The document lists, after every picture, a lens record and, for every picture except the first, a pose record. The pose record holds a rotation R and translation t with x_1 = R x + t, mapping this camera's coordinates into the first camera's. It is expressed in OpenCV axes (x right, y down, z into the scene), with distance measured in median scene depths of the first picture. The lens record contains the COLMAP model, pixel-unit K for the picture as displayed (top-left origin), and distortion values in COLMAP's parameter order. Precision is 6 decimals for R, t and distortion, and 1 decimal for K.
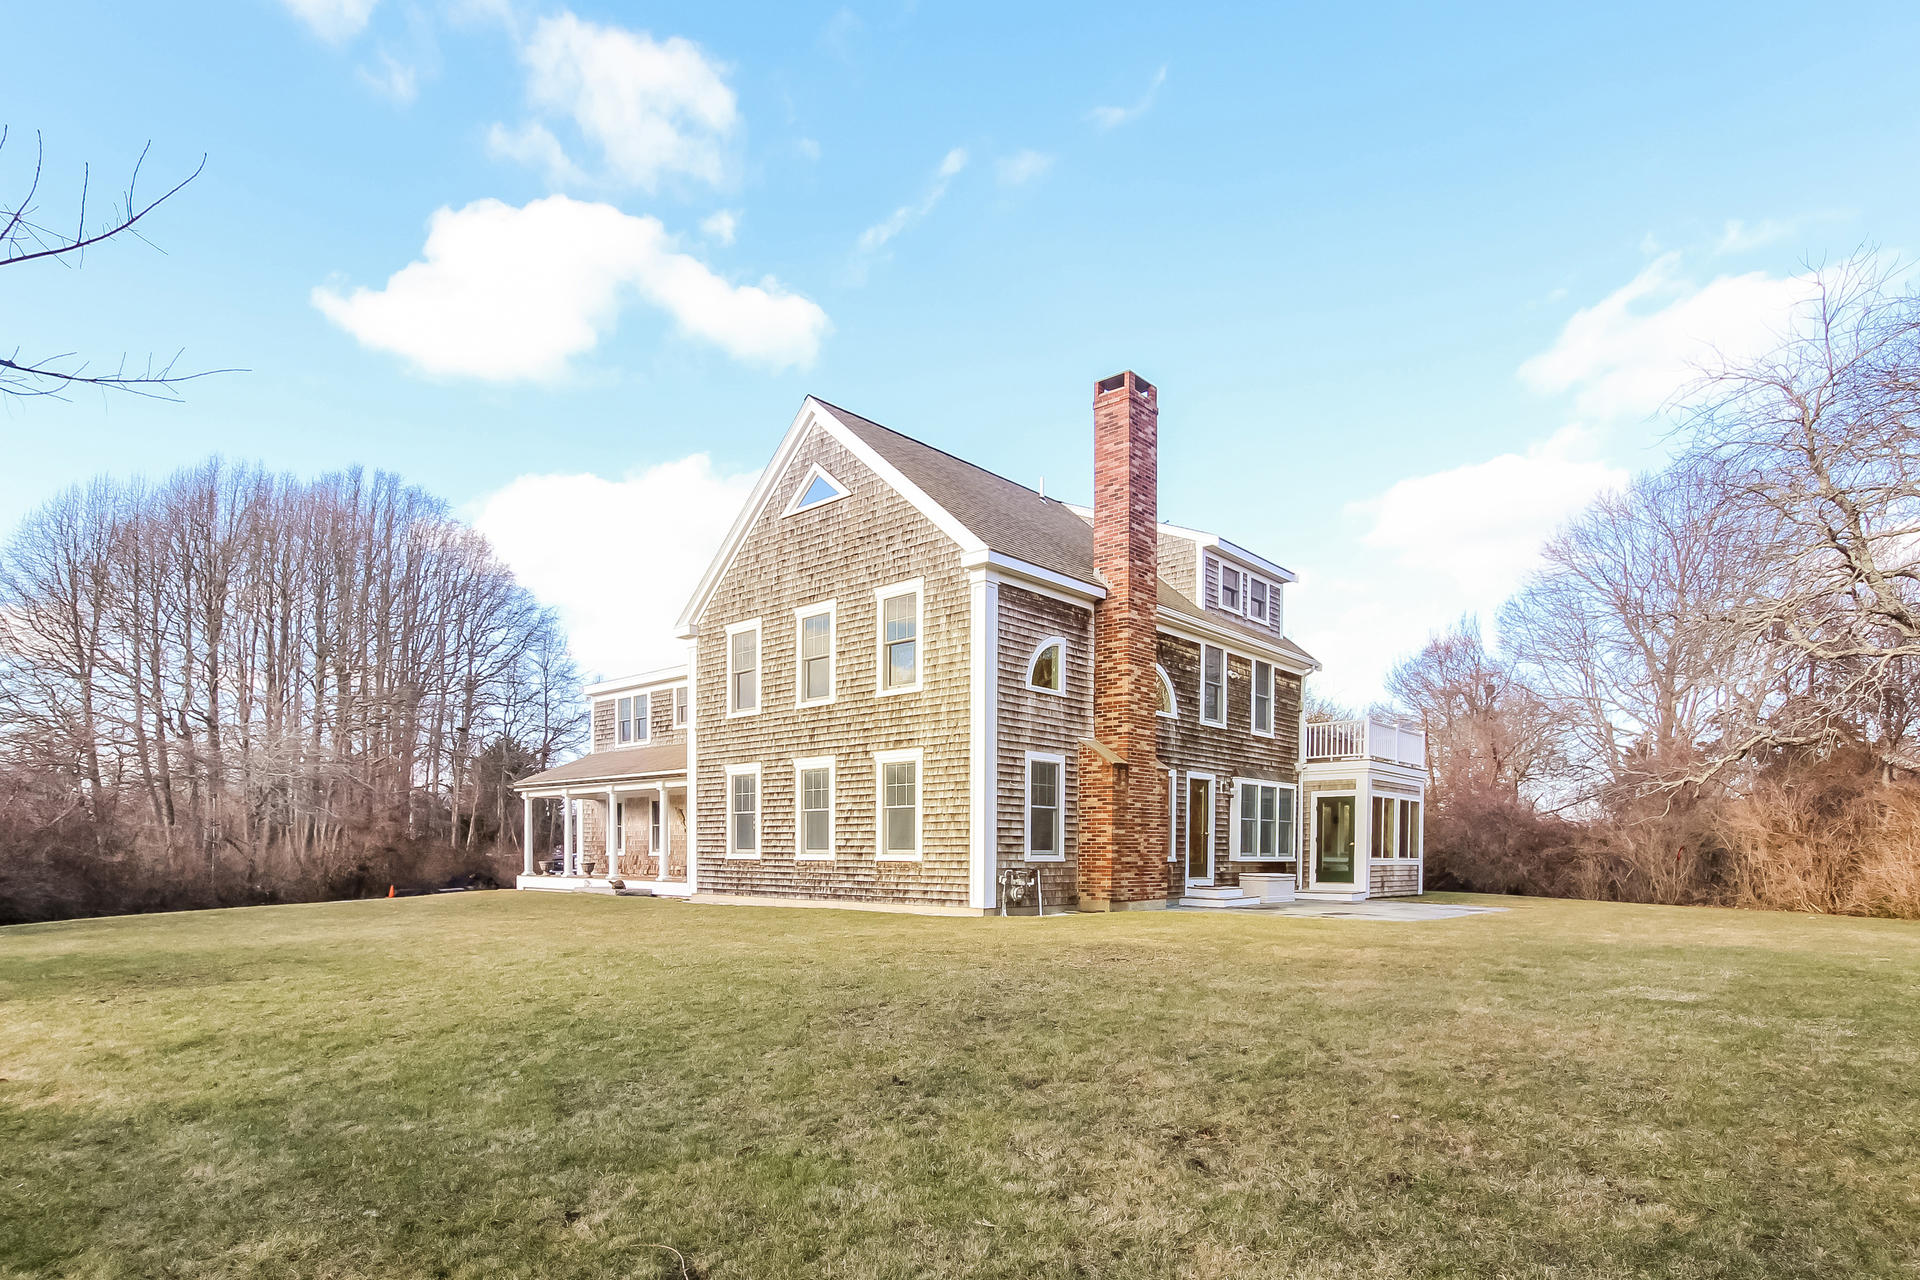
lens RADIAL K [[977.3, 0, 959.1], [0, 977.3, 539.4], [0, 0, 1]] dist [-0.001643, -0.000122]
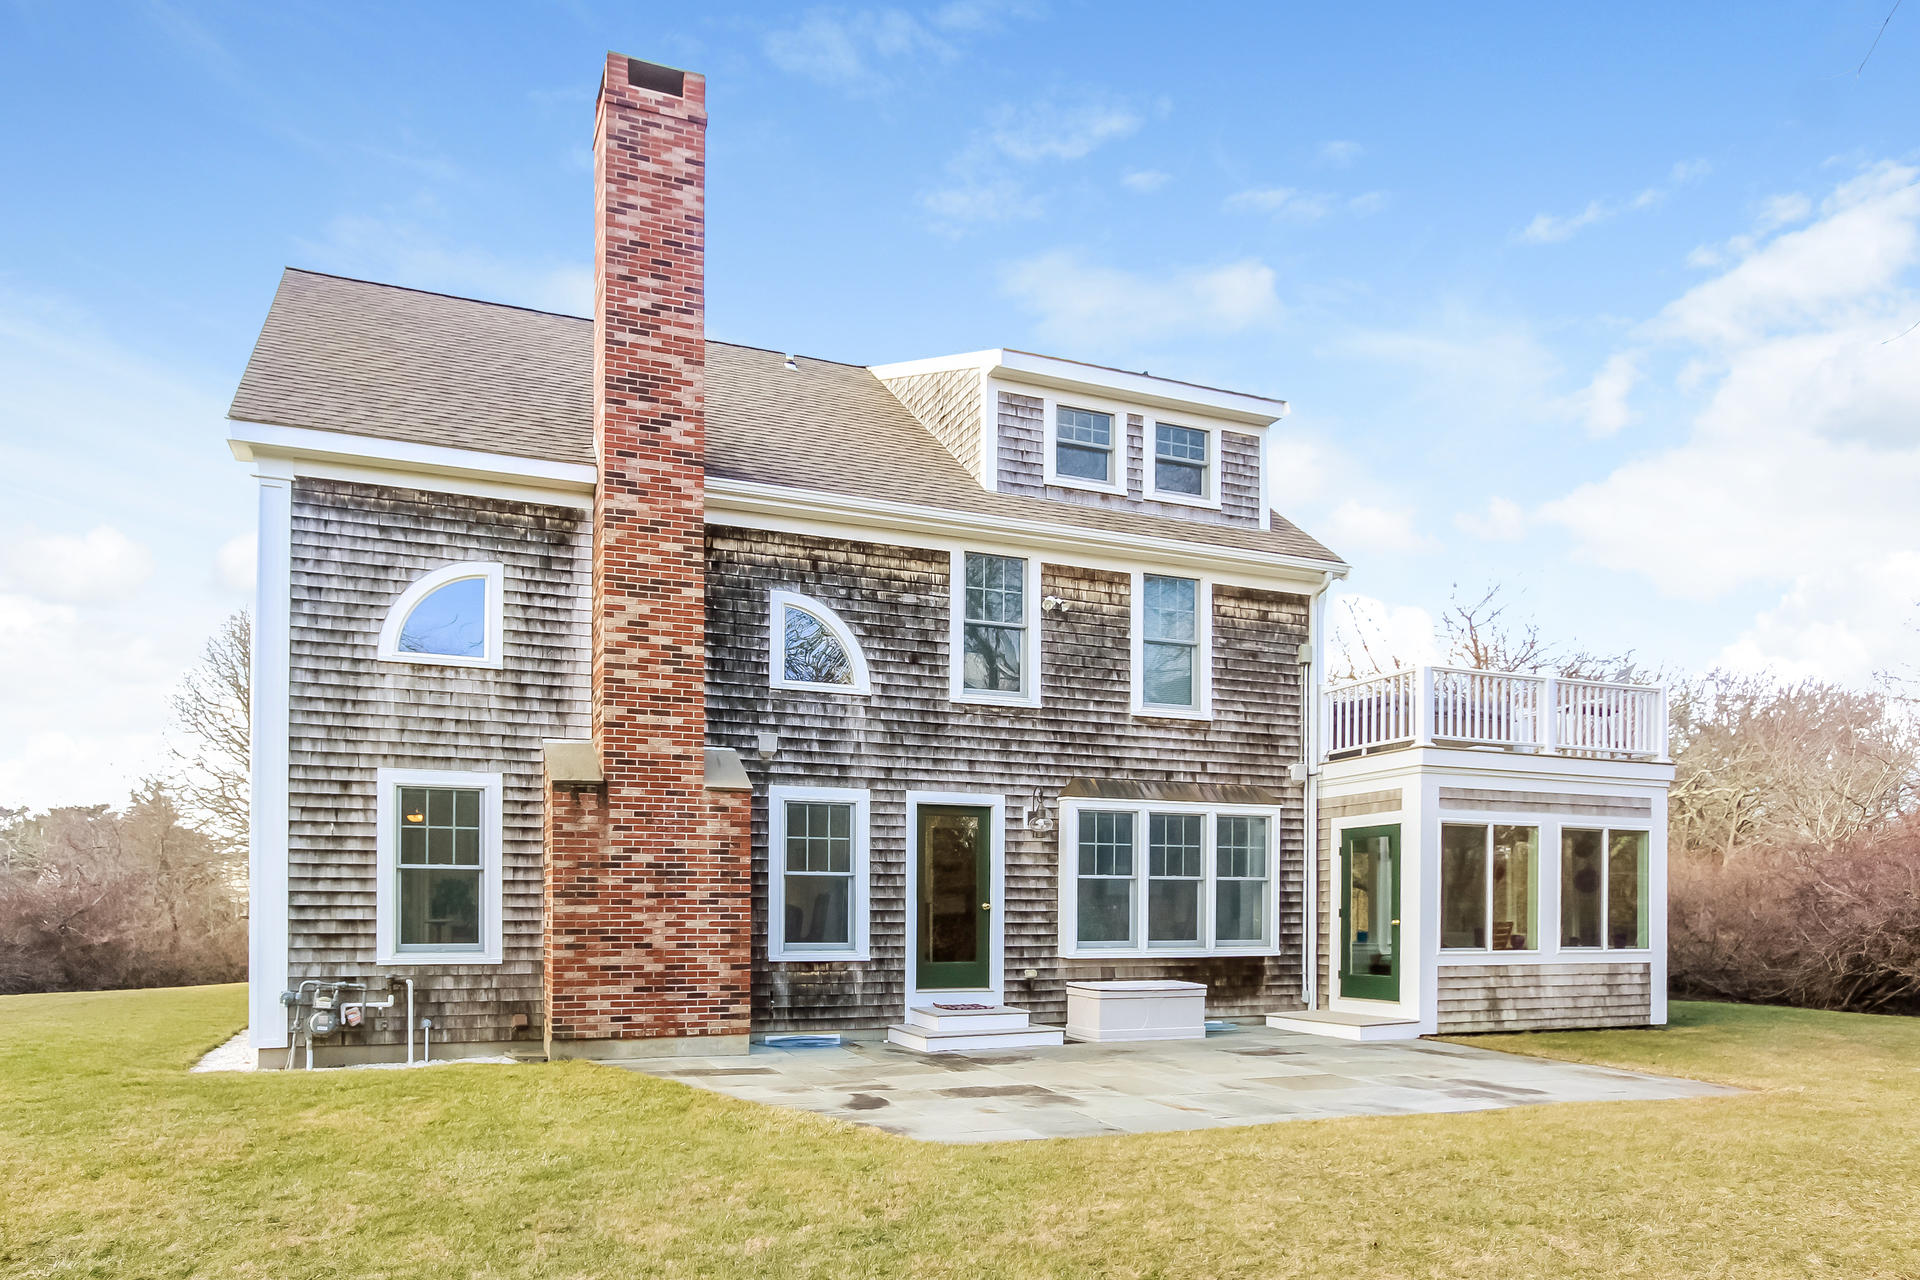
lens RADIAL K [[1062.6, 0, 960.0], [0, 1062.6, 640.0], [0, 0, 1]] dist [-0.002471, -0.000088]
pose [[0.879249, -0.120106, -0.460972, 0.539319], [0.148290, 0.988621, 0.025262, 0.148333], [0.452693, -0.090569, 0.887055, 0.517000]]
